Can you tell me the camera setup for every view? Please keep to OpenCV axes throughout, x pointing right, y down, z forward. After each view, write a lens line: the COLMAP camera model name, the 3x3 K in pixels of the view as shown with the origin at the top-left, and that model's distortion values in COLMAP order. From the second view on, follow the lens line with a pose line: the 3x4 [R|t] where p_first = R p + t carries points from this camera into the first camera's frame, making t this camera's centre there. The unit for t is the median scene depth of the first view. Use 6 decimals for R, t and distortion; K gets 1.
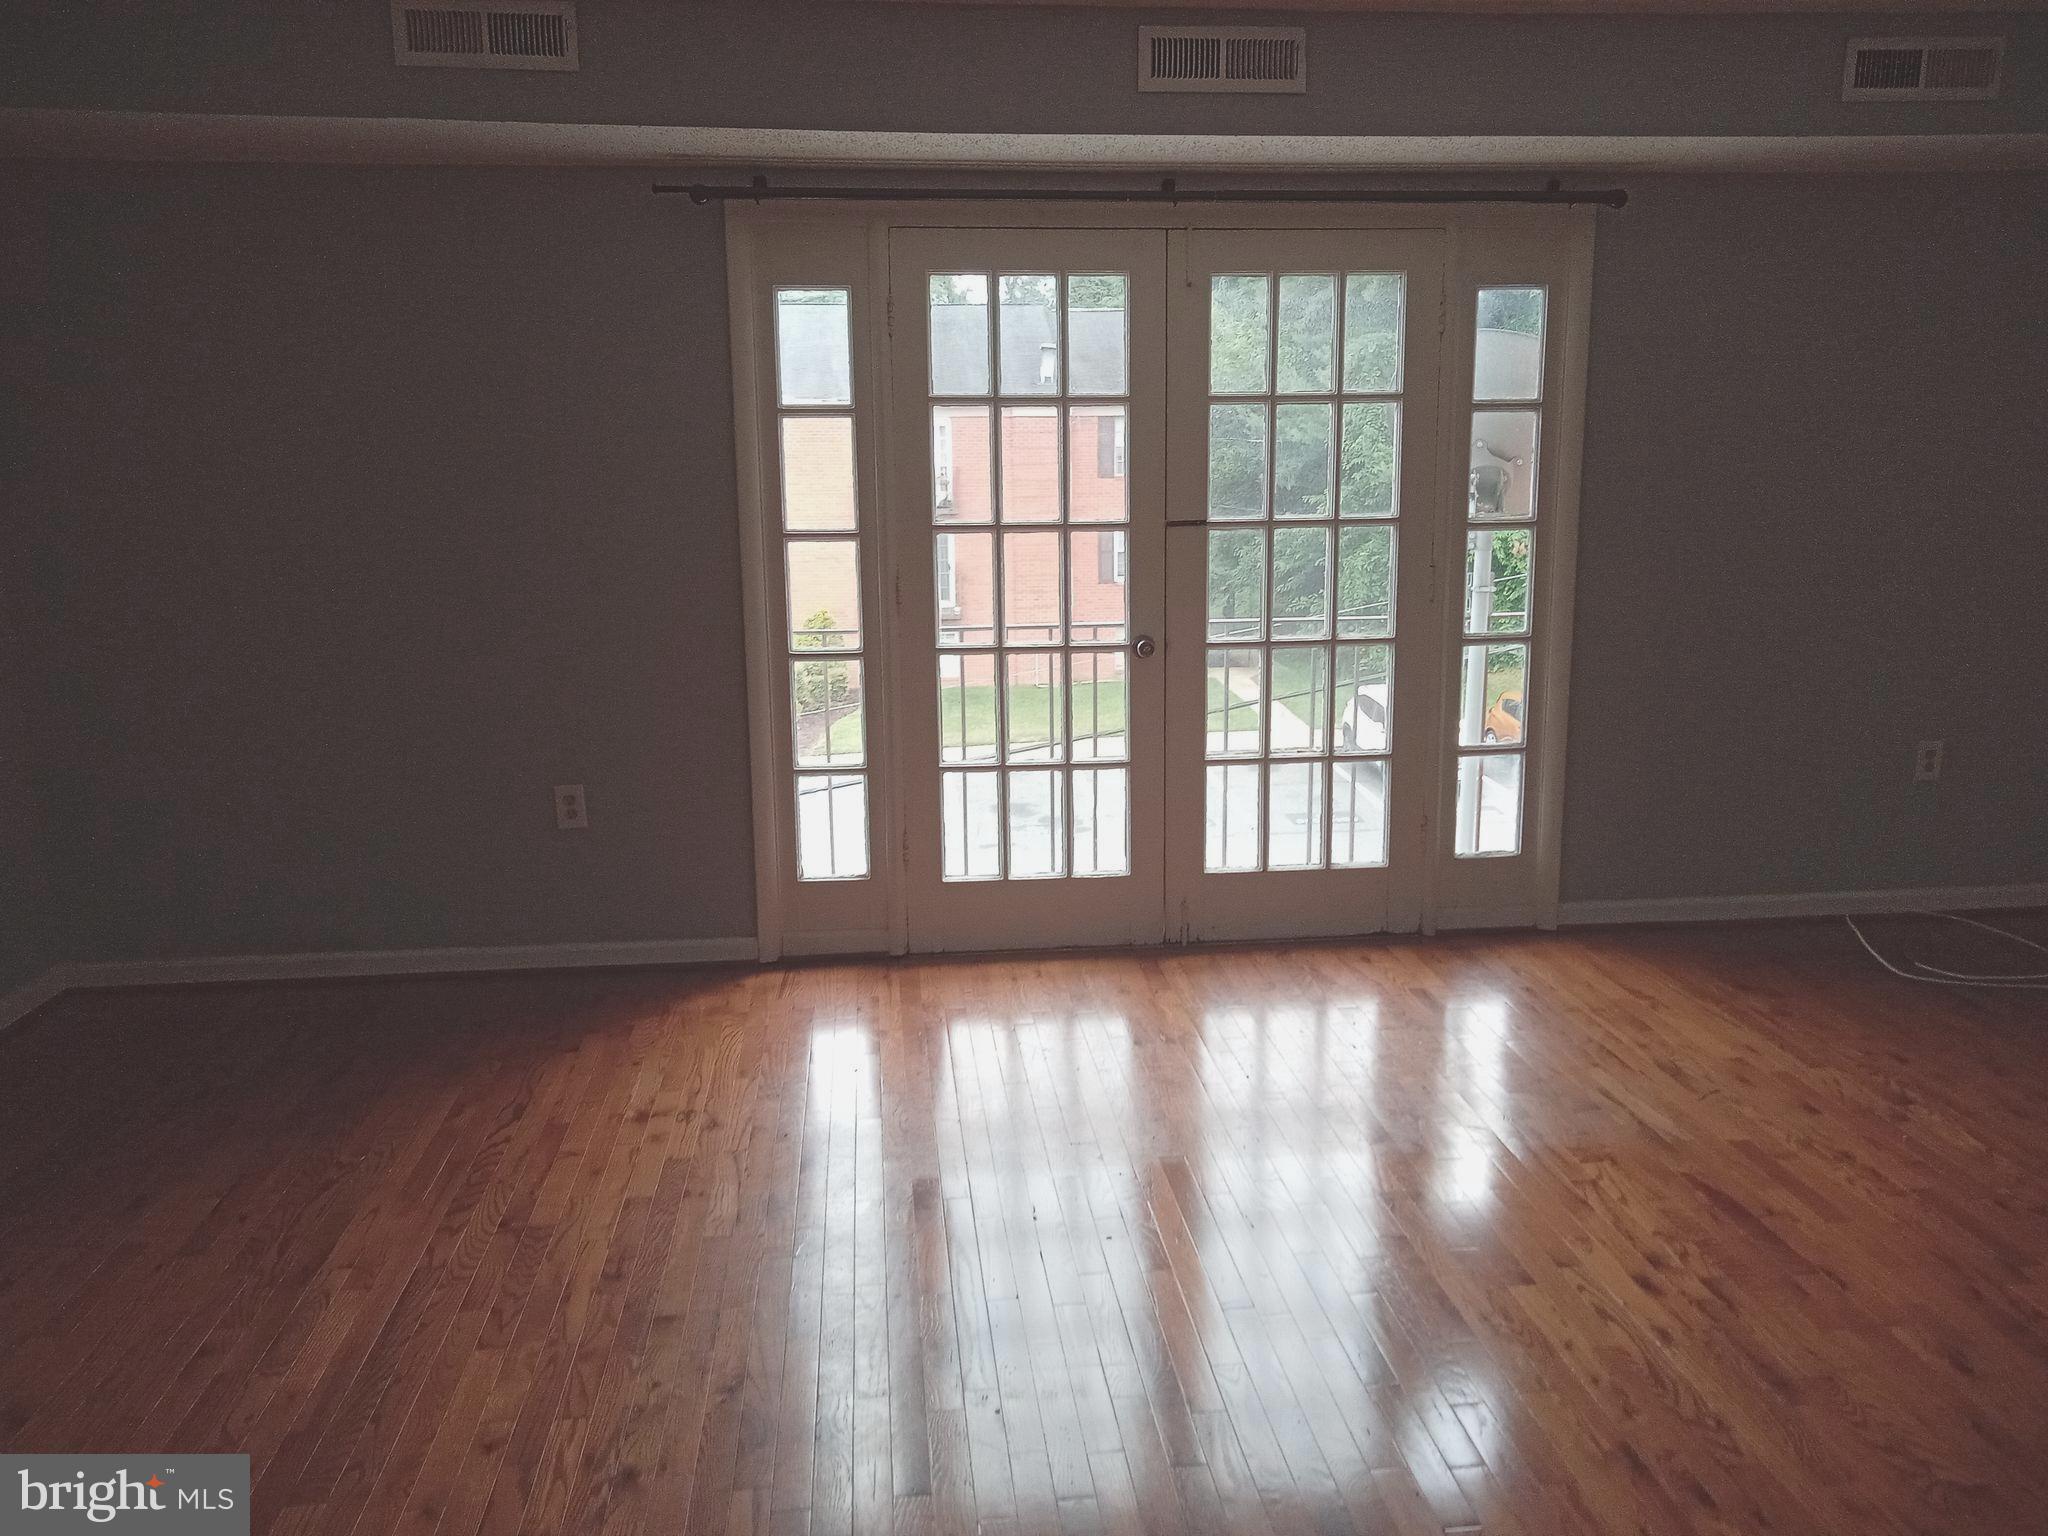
lens RADIAL K [[1477.7, 0, 1034.1], [0, 1477.7, 761.5], [0, 0, 1]] dist [0.024120, -0.008062]
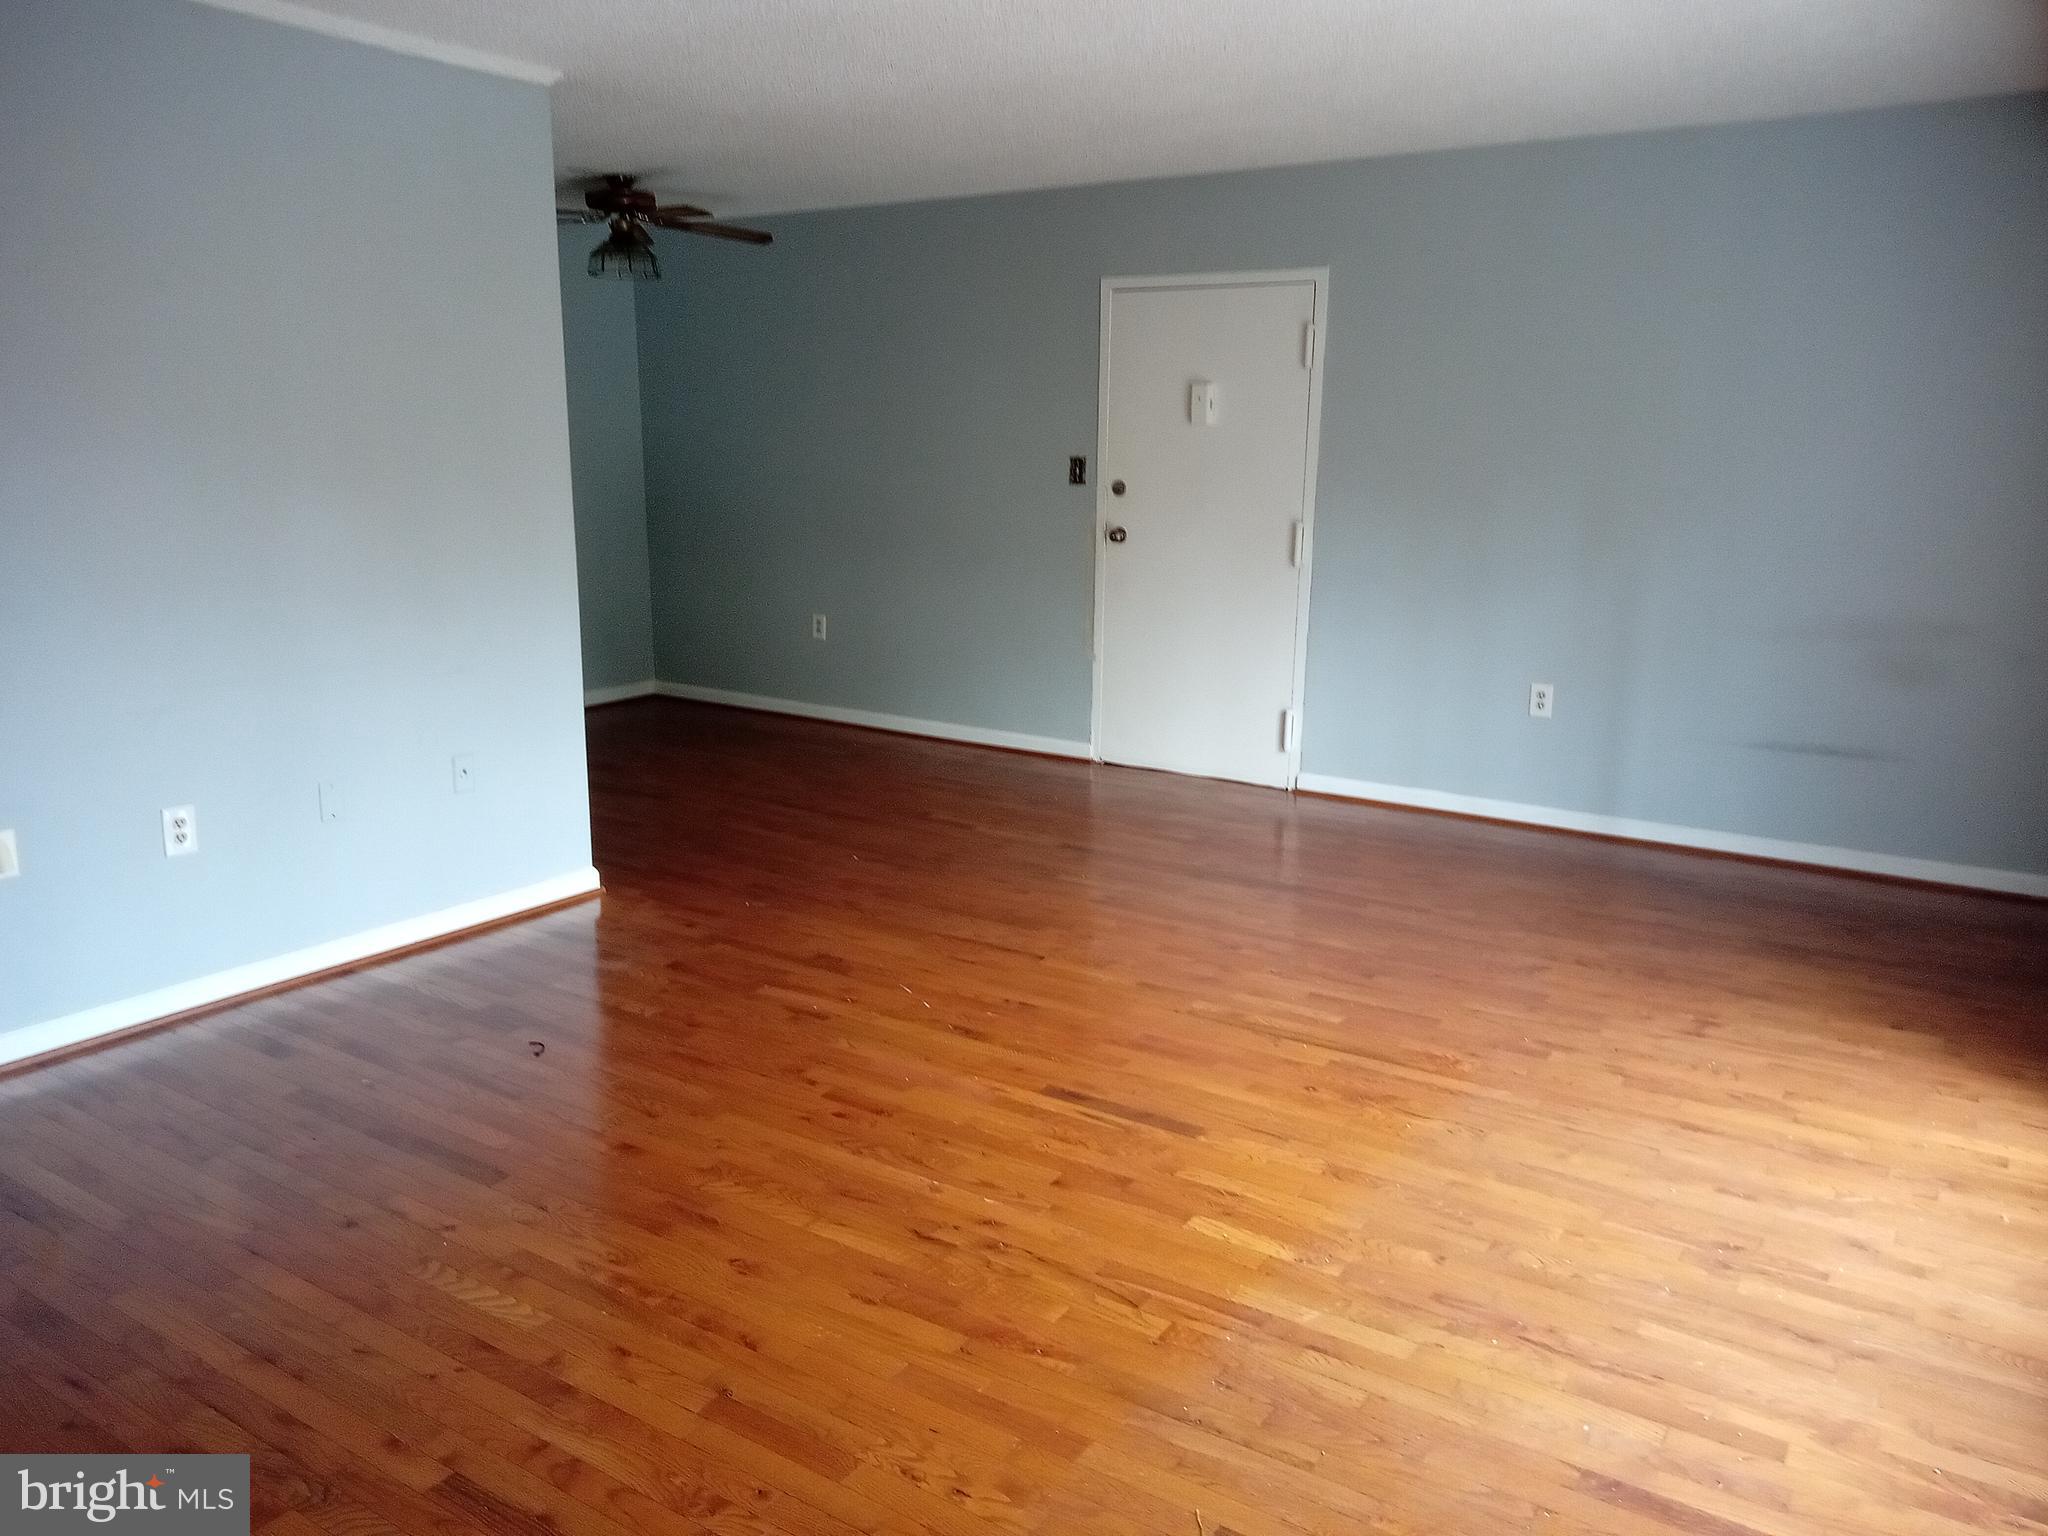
lens RADIAL K [[1512.6, 0, 1035.2], [0, 1512.6, 759.6], [0, 0, 1]] dist [0.031608, -0.008301]
pose [[-0.636171, 0.164195, -0.753874, 0.733136], [-0.159193, 0.928134, 0.336488, -0.207608], [0.754946, 0.334075, -0.564314, 0.973139]]
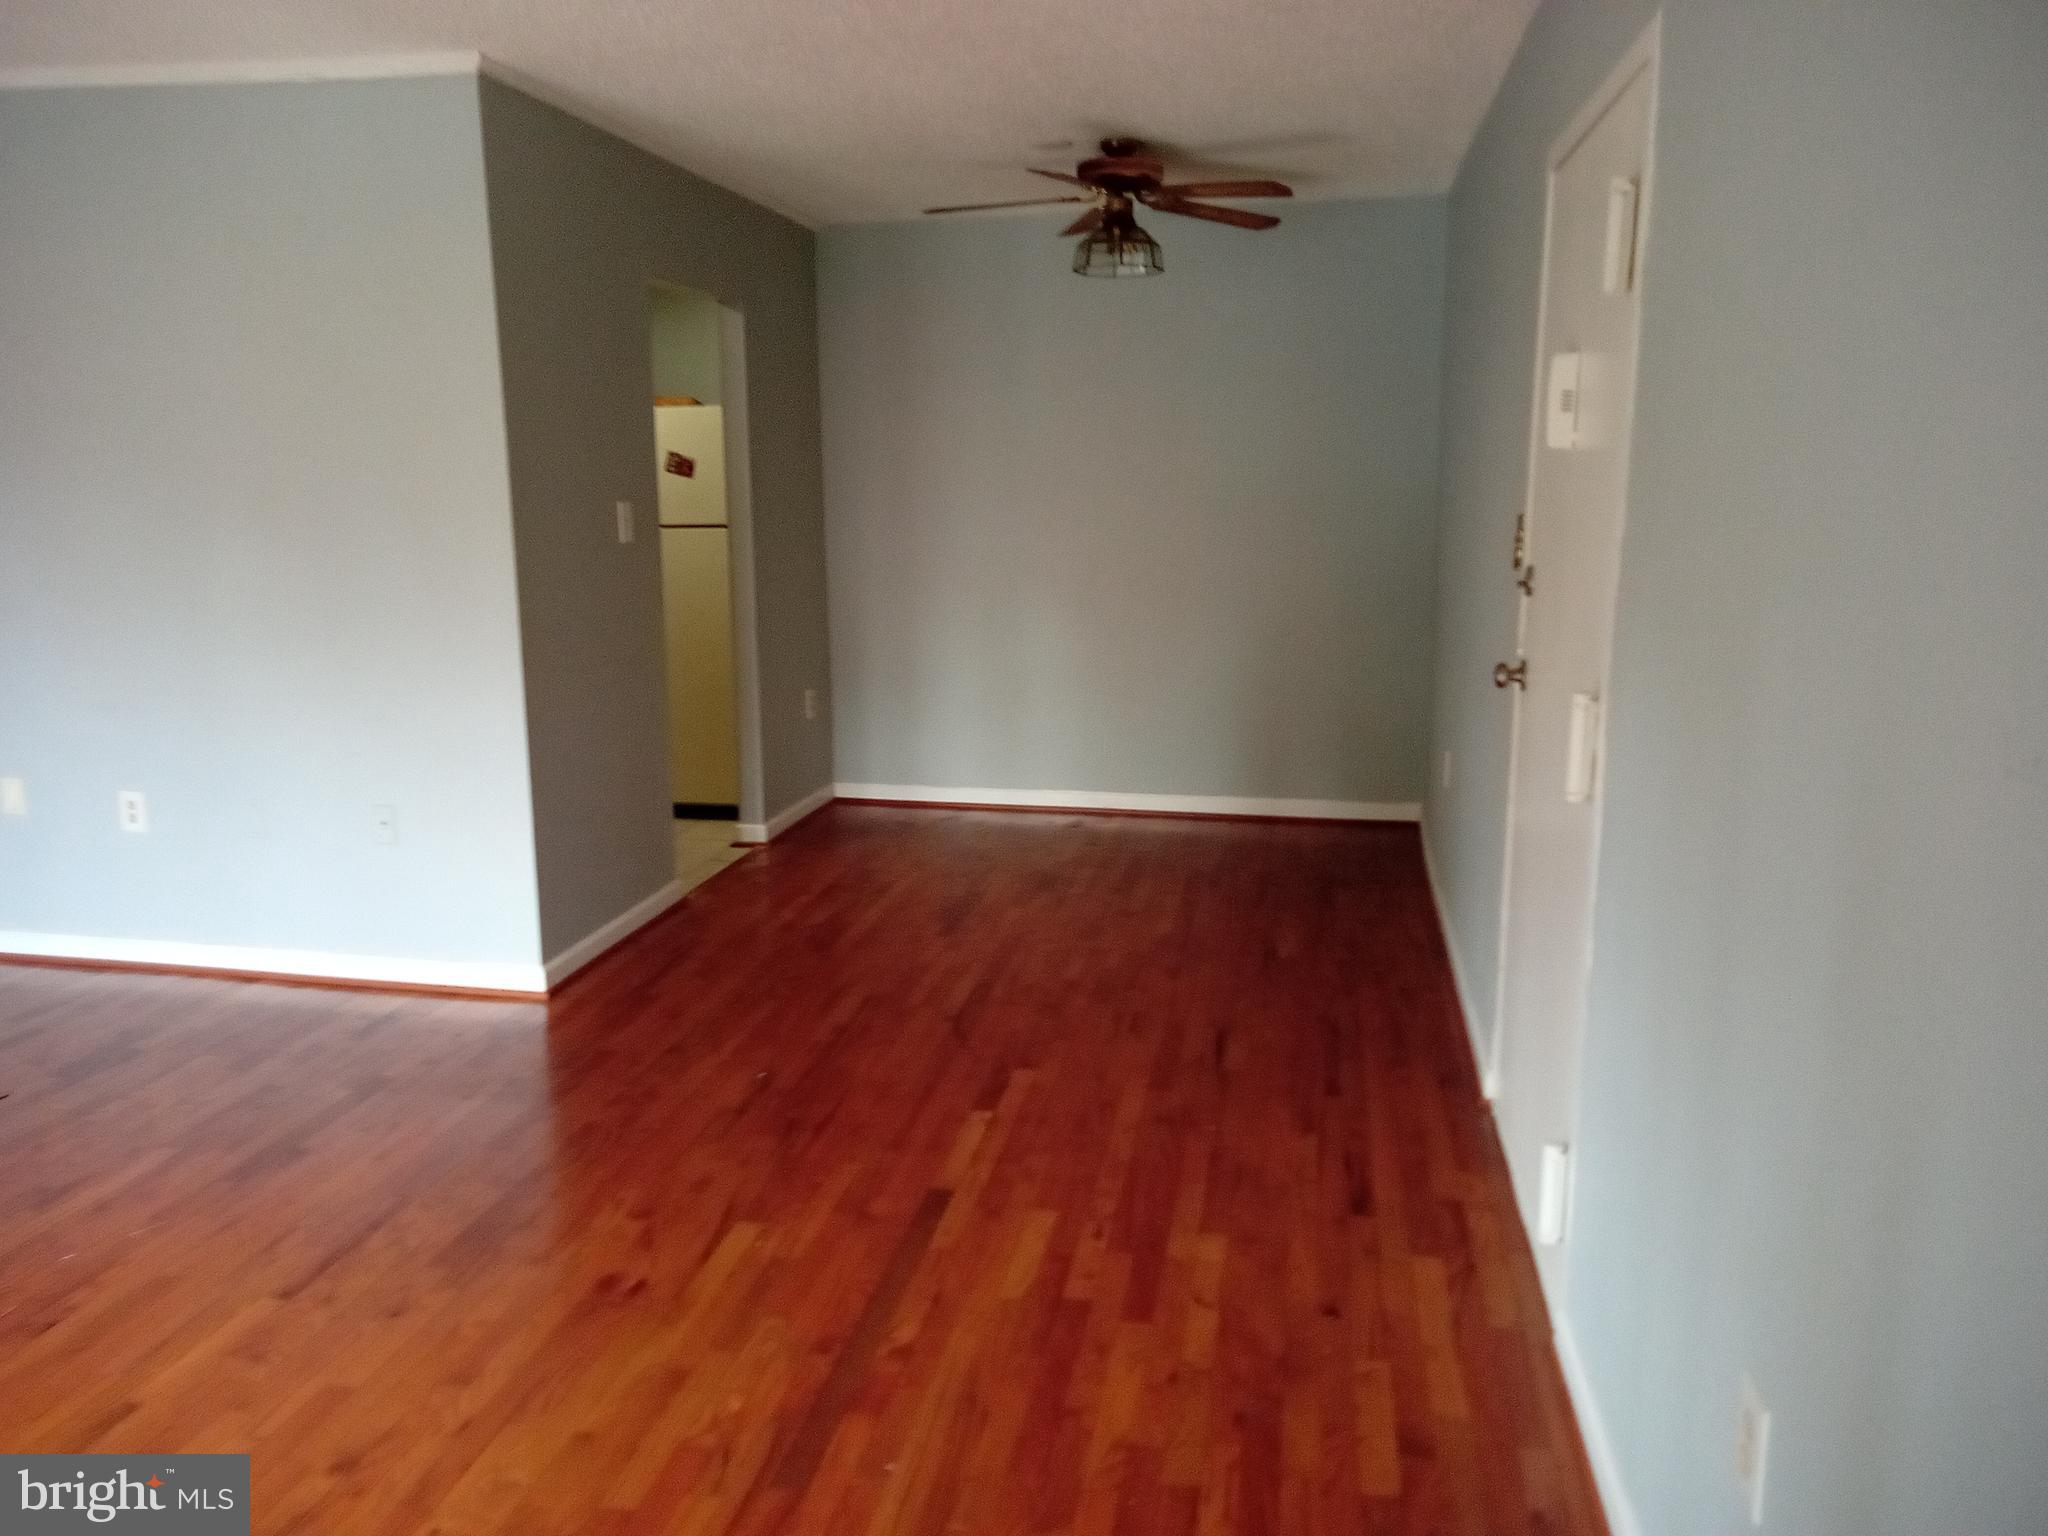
lens RADIAL K [[1512.6, 0, 1035.2], [0, 1512.6, 759.6], [0, 0, 1]] dist [0.031608, -0.008301]
pose [[-0.956531, -0.050250, 0.287268, -0.532725], [0.062654, 0.926631, 0.370714, -0.171589], [-0.284820, 0.372598, -0.883203, 0.839787]]
